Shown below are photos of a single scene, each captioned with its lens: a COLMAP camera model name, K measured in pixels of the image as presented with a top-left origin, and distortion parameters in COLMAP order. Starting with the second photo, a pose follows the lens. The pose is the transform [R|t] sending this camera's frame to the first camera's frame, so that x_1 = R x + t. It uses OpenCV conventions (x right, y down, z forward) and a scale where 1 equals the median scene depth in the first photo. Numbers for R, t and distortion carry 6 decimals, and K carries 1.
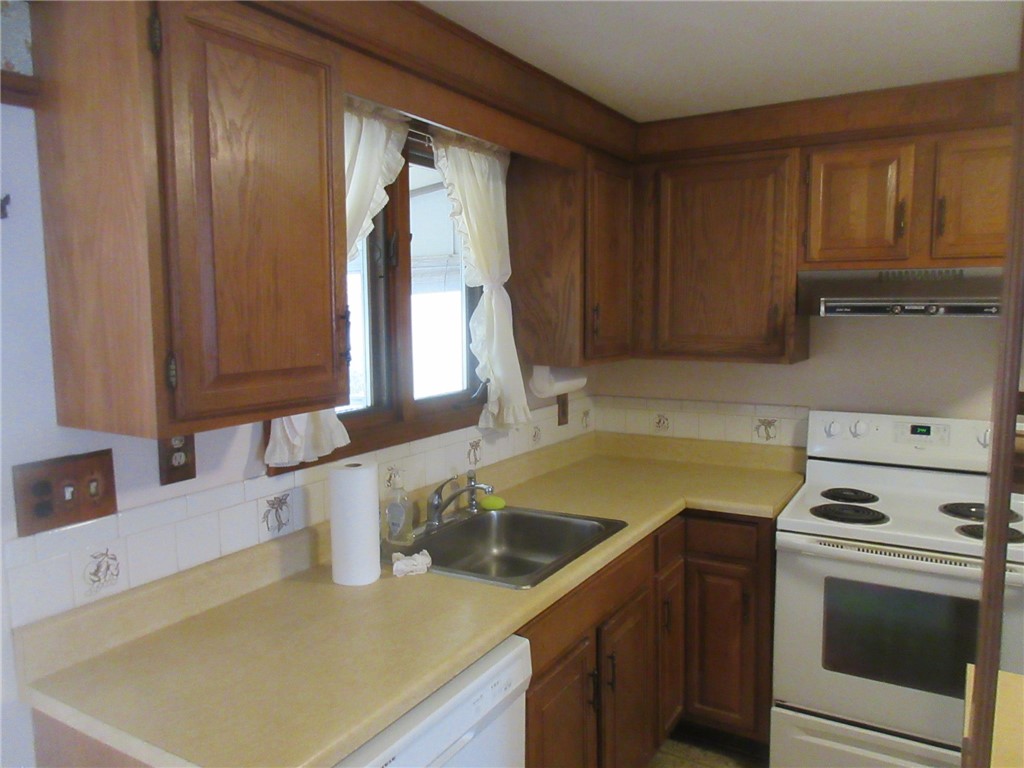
lens RADIAL K [[758.2, 0, 512.0], [0, 758.2, 384.0], [0, 0, 1]] dist [-0.031537, 0.005879]
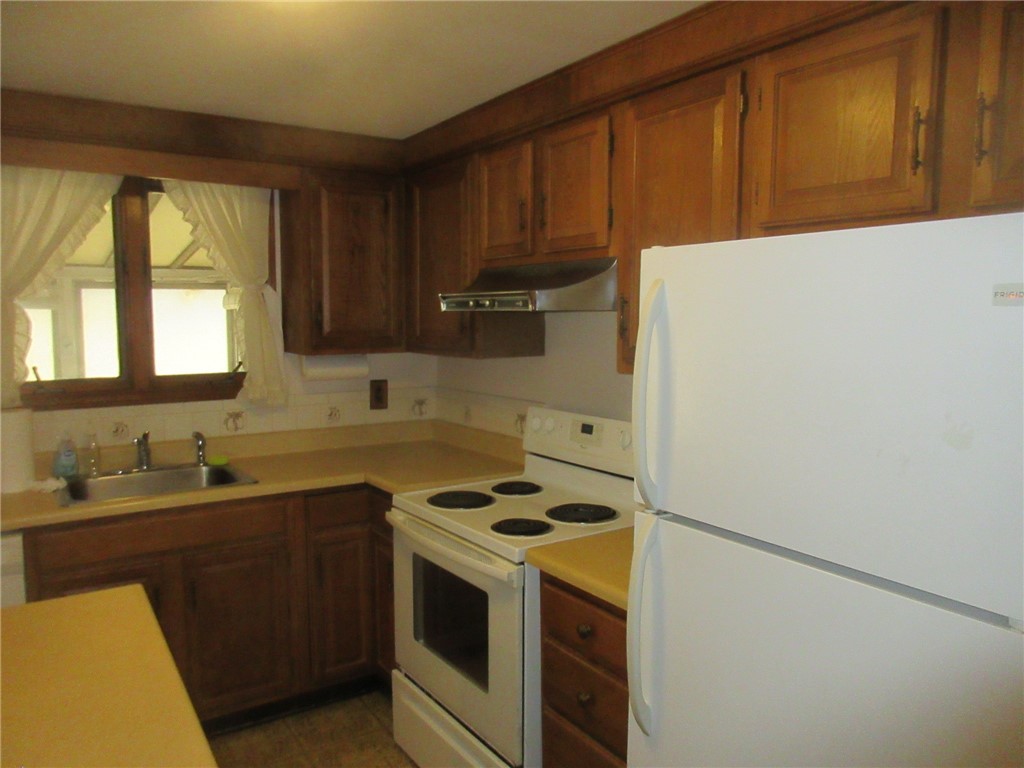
lens RADIAL K [[758.2, 0, 512.0], [0, 758.2, 384.0], [0, 0, 1]] dist [-0.031537, 0.005879]
pose [[0.902253, 0.041847, -0.429172, 0.920461], [-0.046241, 0.998930, 0.000188, 0.007685], [0.428721, 0.019676, 0.903223, 0.071594]]
